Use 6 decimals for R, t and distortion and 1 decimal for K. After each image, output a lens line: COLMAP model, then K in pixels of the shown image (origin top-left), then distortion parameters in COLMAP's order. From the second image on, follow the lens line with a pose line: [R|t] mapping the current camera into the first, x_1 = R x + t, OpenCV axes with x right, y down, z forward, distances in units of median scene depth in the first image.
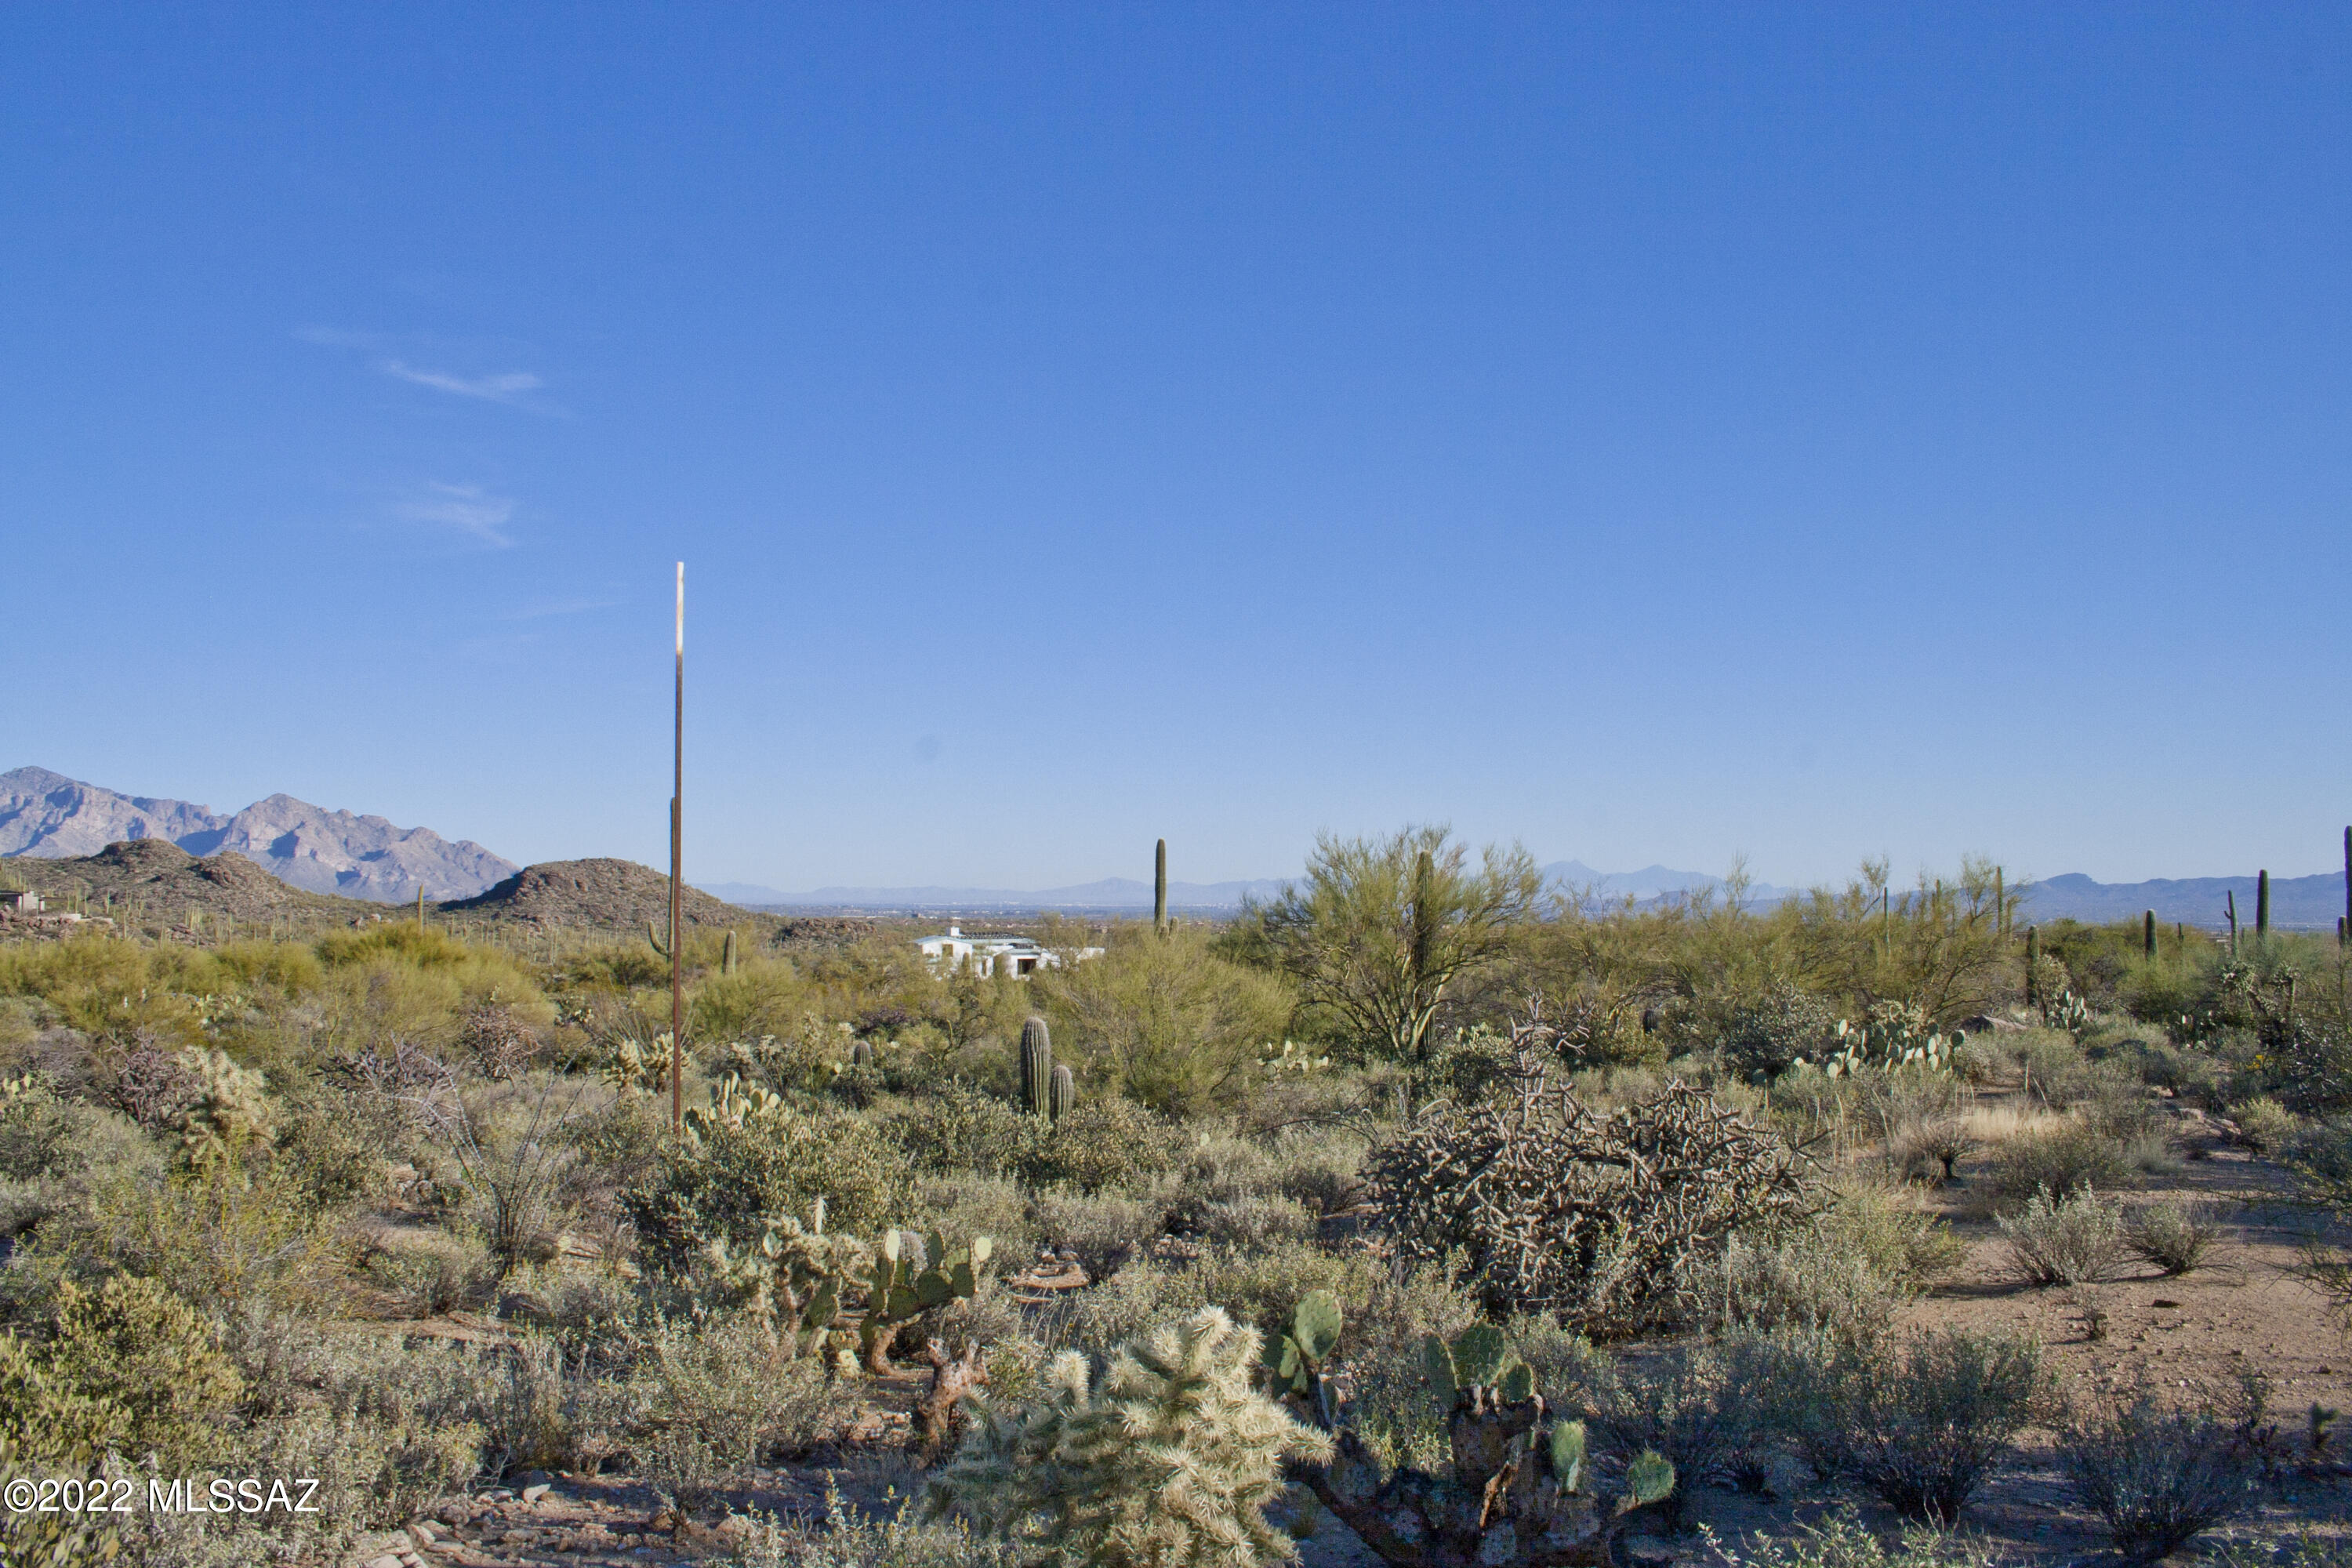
lens RADIAL K [[1944.9, 0, 1170.0], [0, 1944.9, 779.3], [0, 0, 1]] dist [-0.165062, 0.138586]
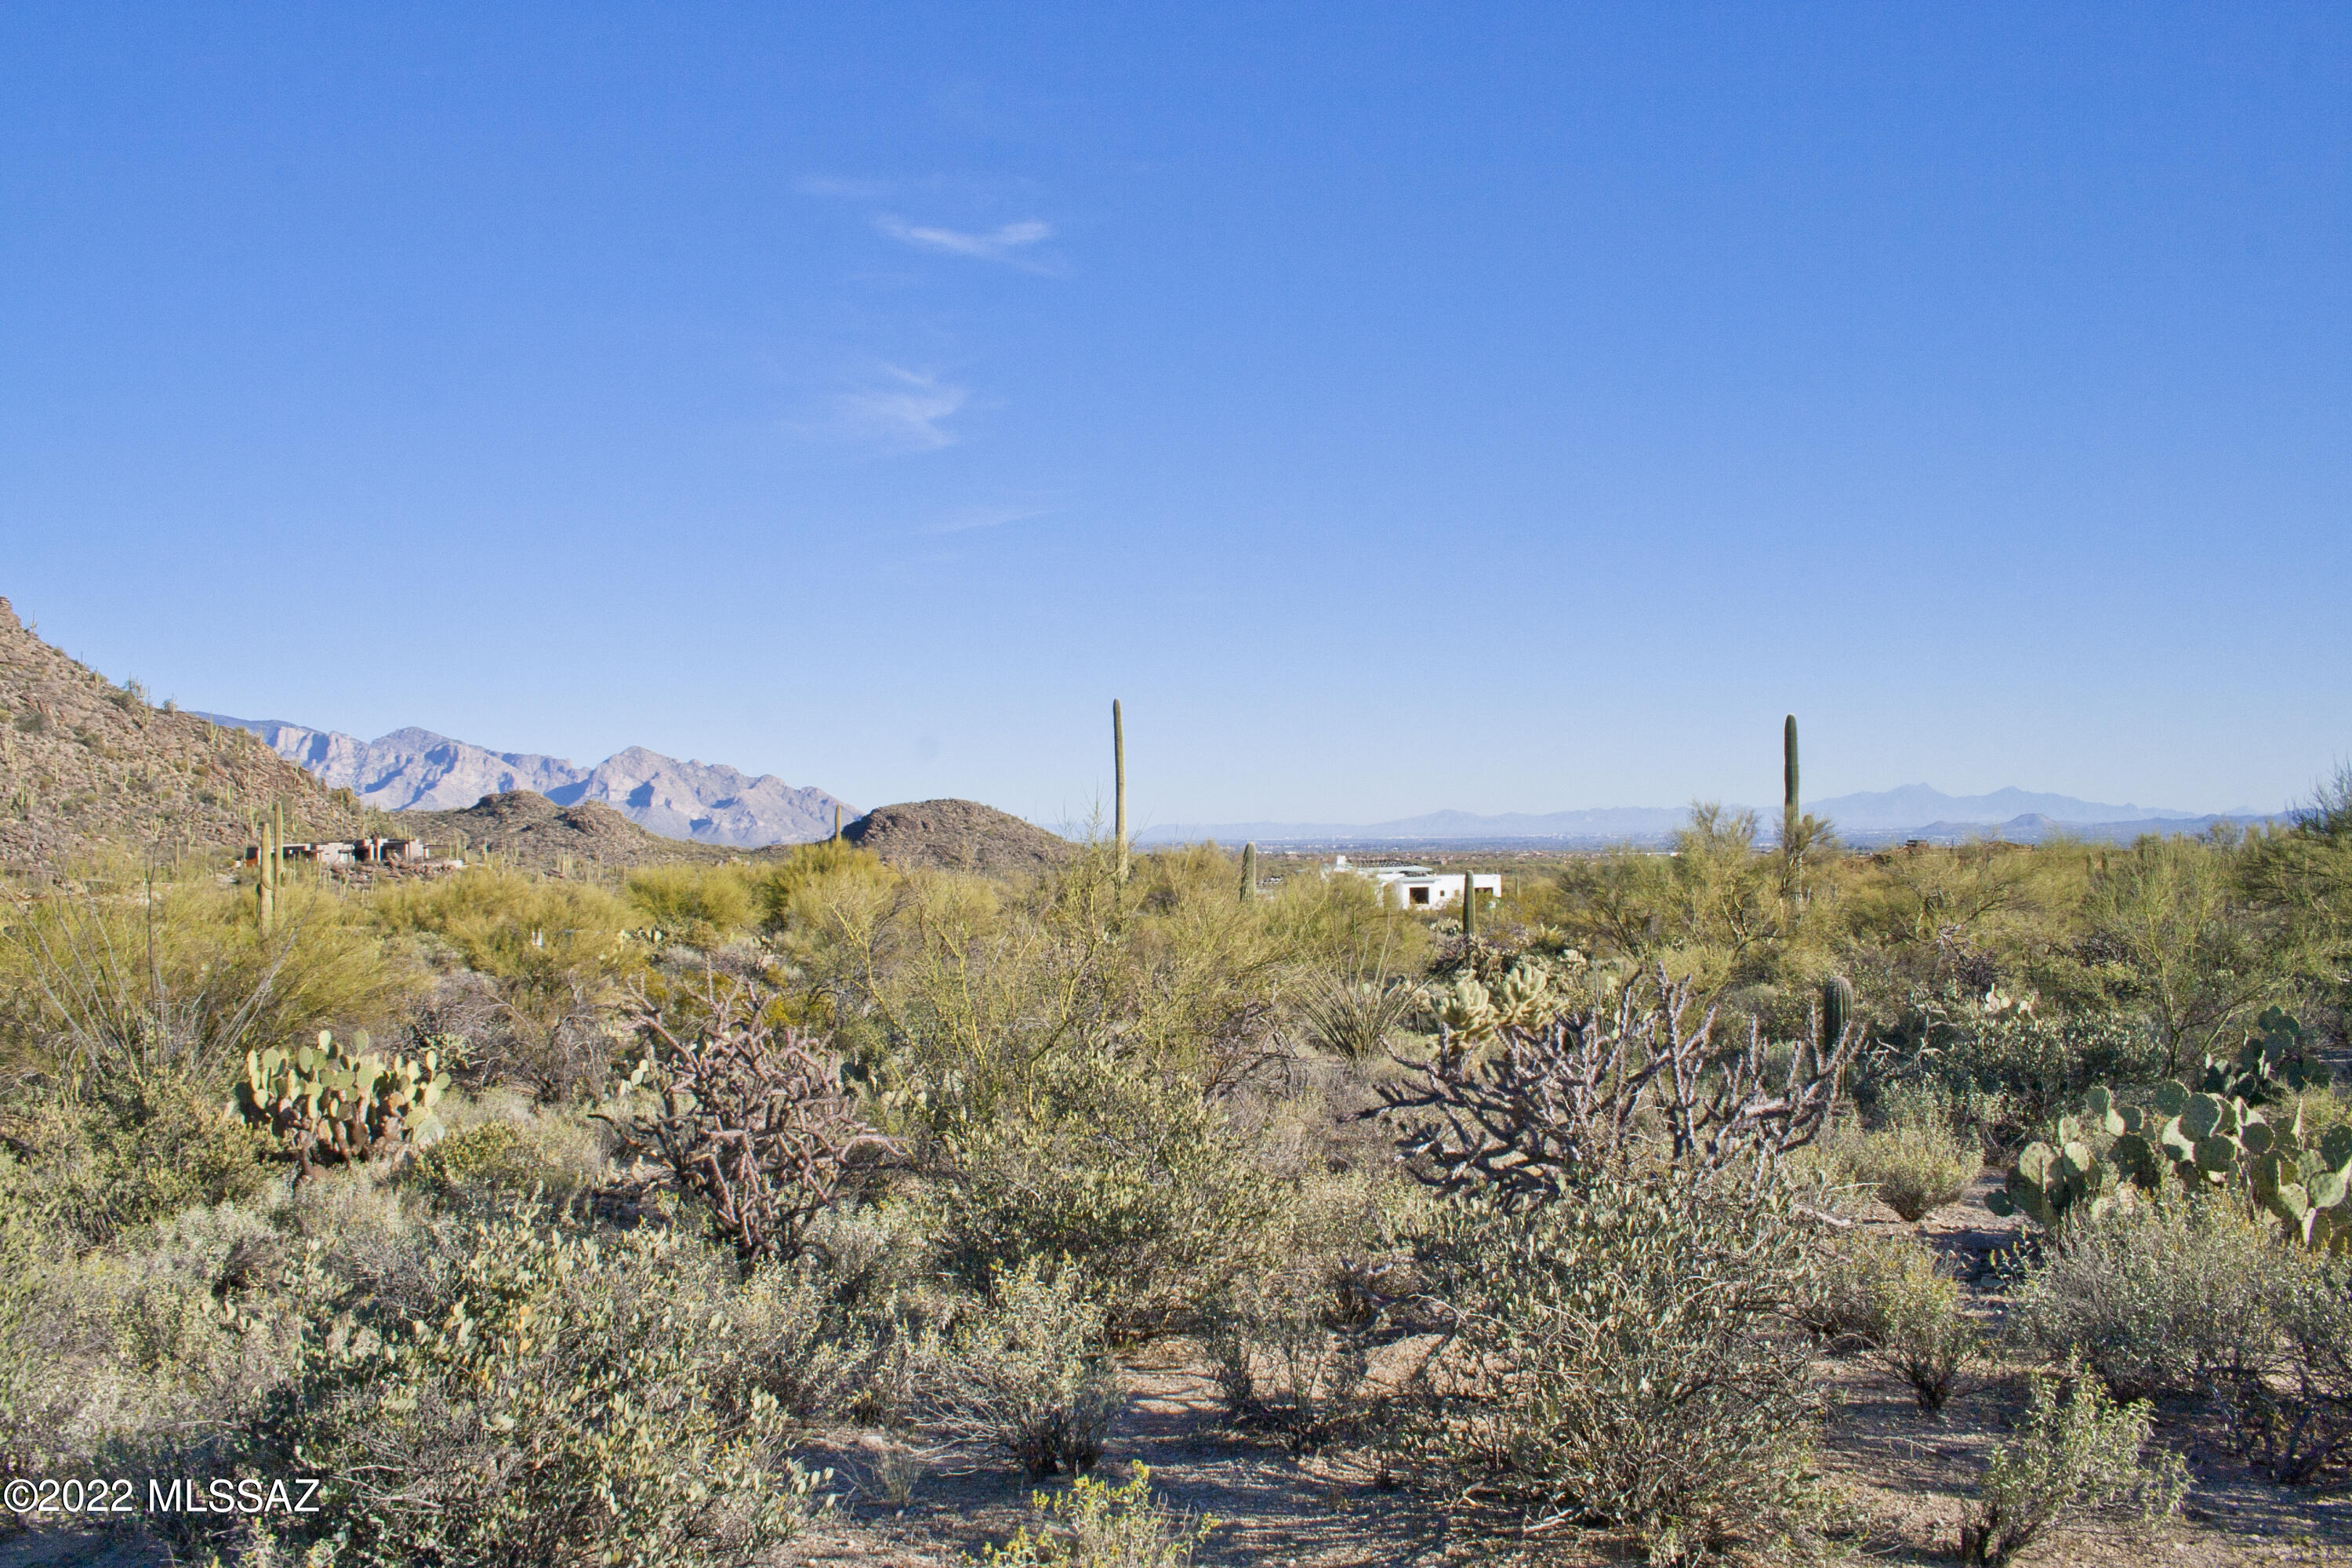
lens RADIAL K [[1944.9, 0, 1170.0], [0, 1944.9, 779.3], [0, 0, 1]] dist [-0.165062, 0.138586]
pose [[0.985379, -0.020637, -0.169122, -0.227435], [0.026382, 0.999146, 0.031791, 0.048624], [0.168322, -0.035788, 0.985082, 0.364026]]
